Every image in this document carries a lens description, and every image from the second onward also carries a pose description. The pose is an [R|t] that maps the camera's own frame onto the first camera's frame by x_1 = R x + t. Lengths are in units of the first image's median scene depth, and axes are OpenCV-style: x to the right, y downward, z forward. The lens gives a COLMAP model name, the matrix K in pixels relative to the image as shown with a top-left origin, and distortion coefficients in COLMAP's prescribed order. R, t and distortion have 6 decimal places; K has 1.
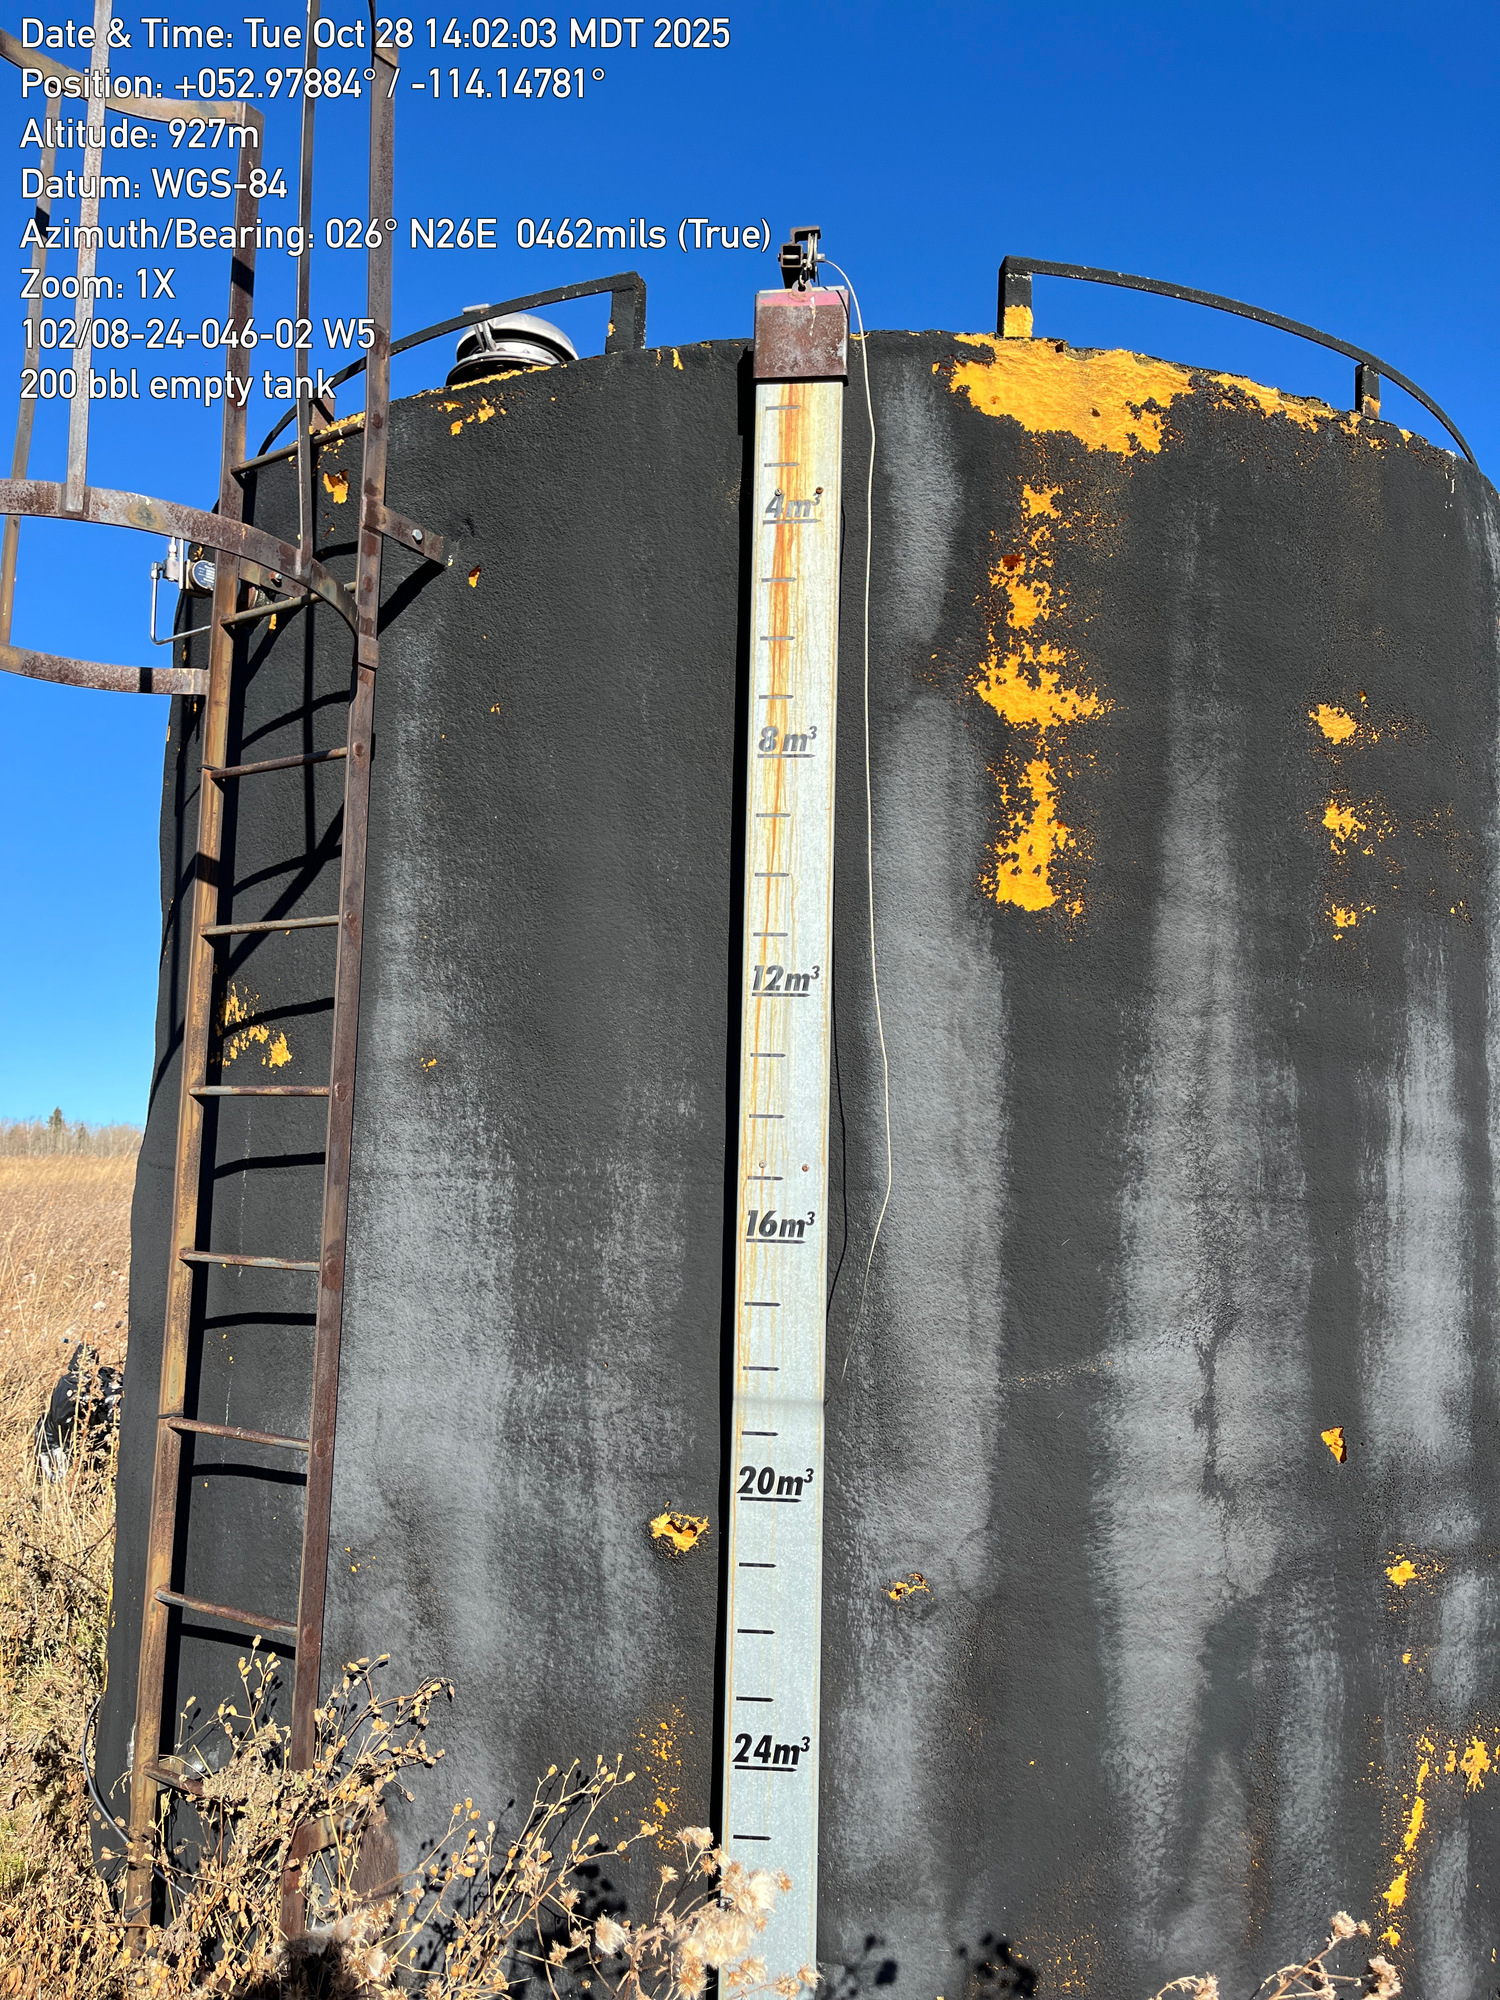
lens RADIAL K [[1544.2, 0, 751.7], [0, 1544.2, 990.6], [0, 0, 1]] dist [0.009257, 0.001154]
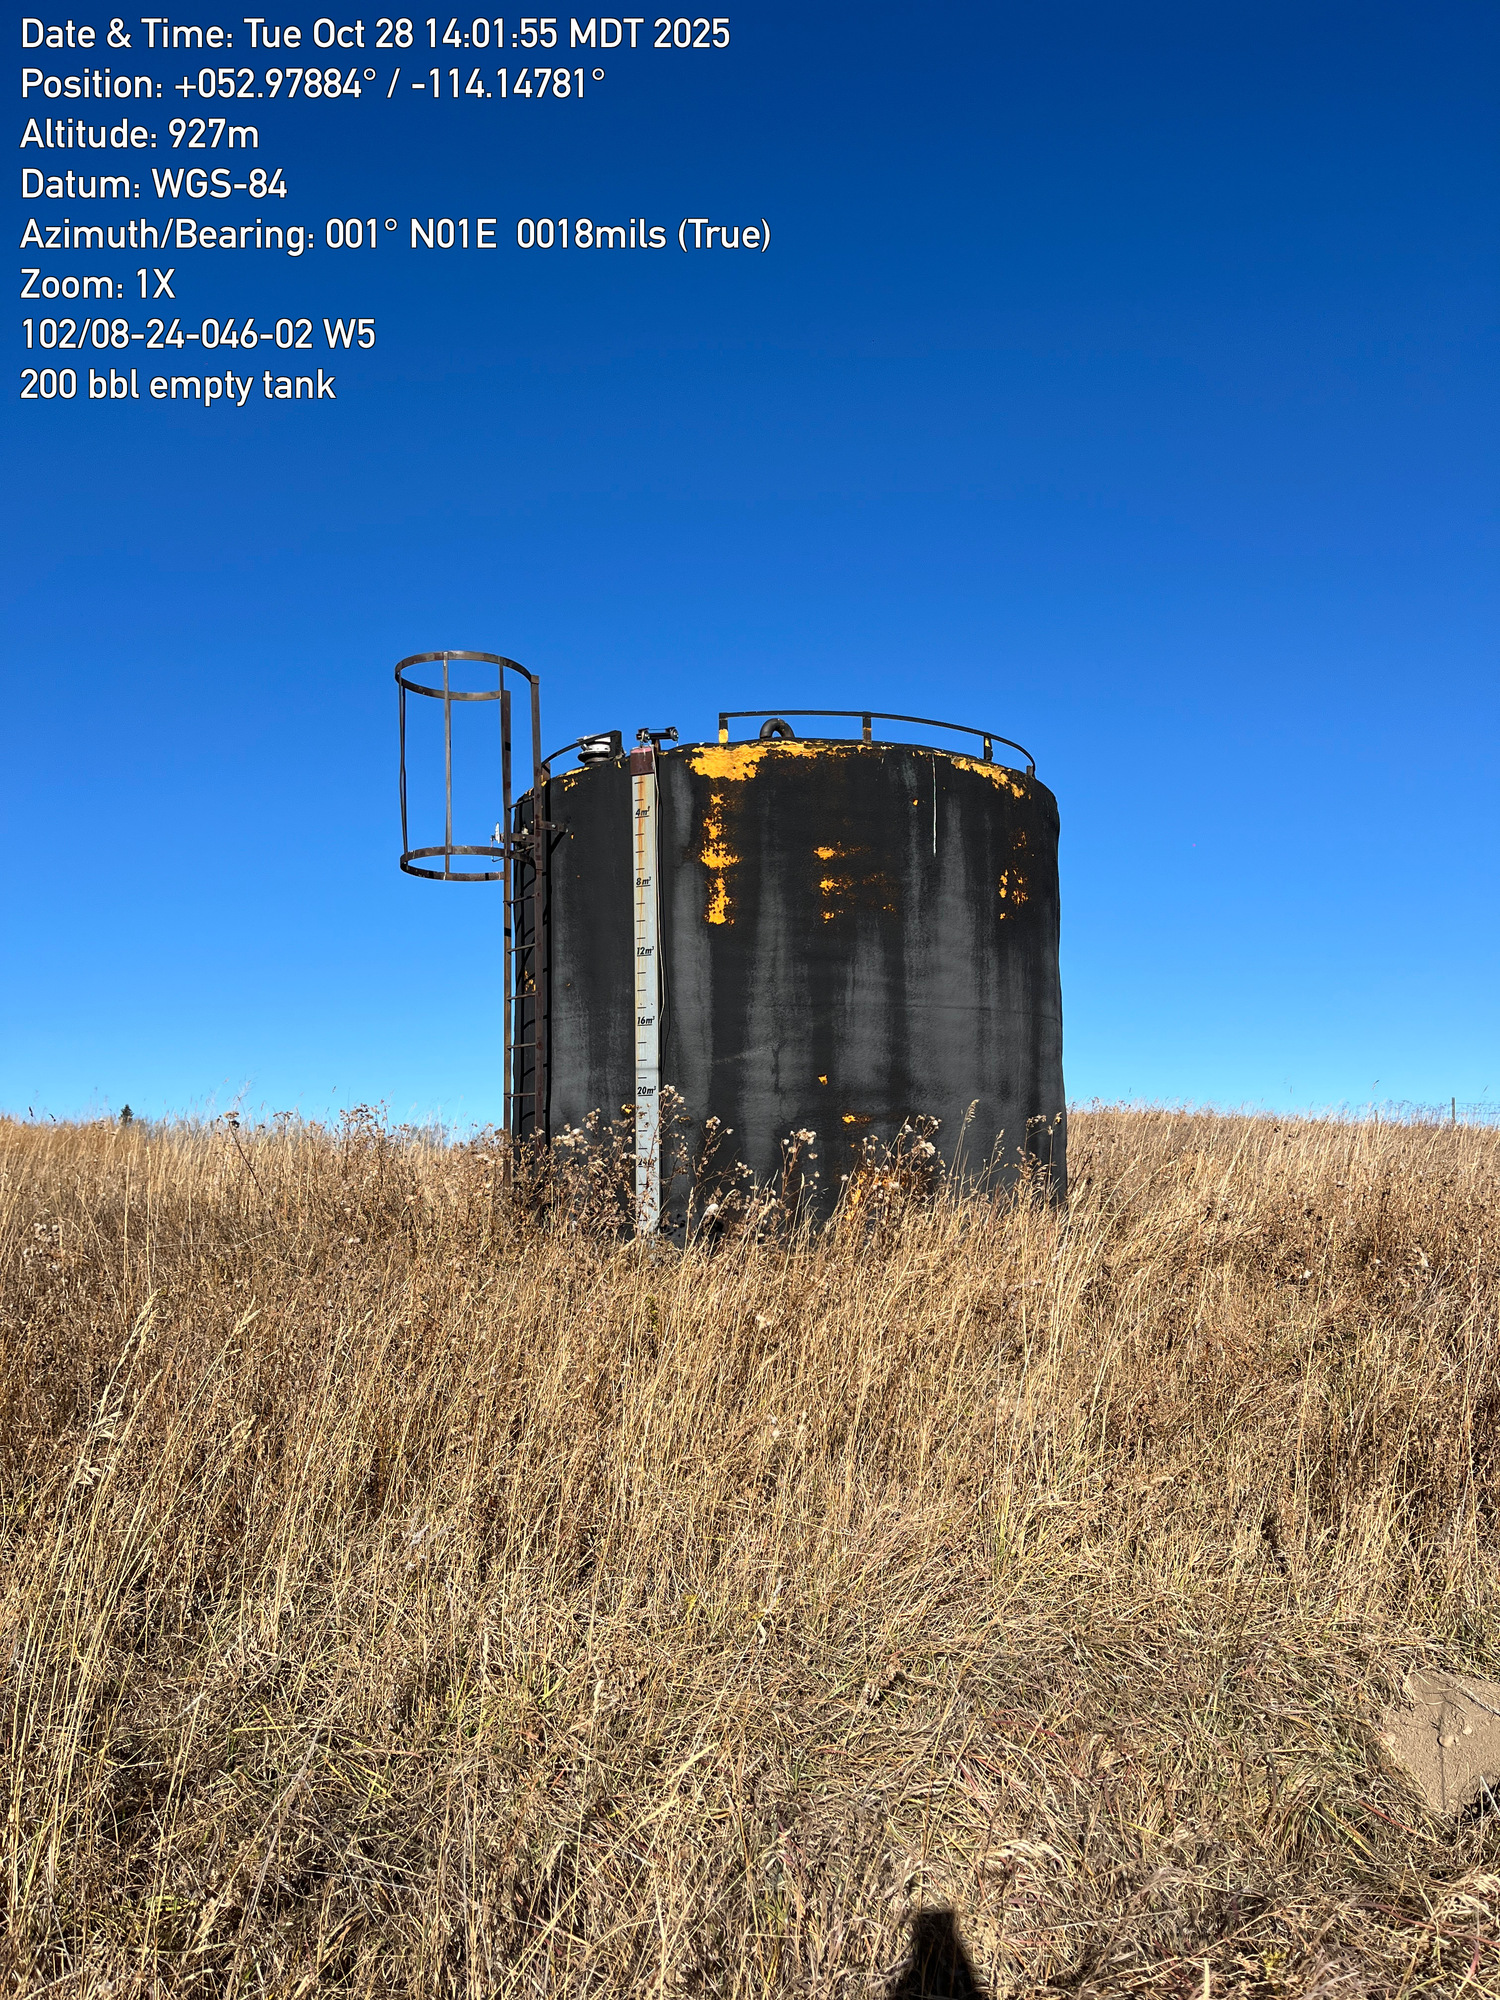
lens RADIAL K [[1544.2, 0, 751.7], [0, 1544.2, 990.6], [0, 0, 1]] dist [0.009257, 0.001154]
pose [[0.938819, -0.076727, -0.335754, 1.336792], [0.080147, 0.996776, -0.003682, 0.108185], [0.334955, -0.023453, 0.941942, -2.090520]]
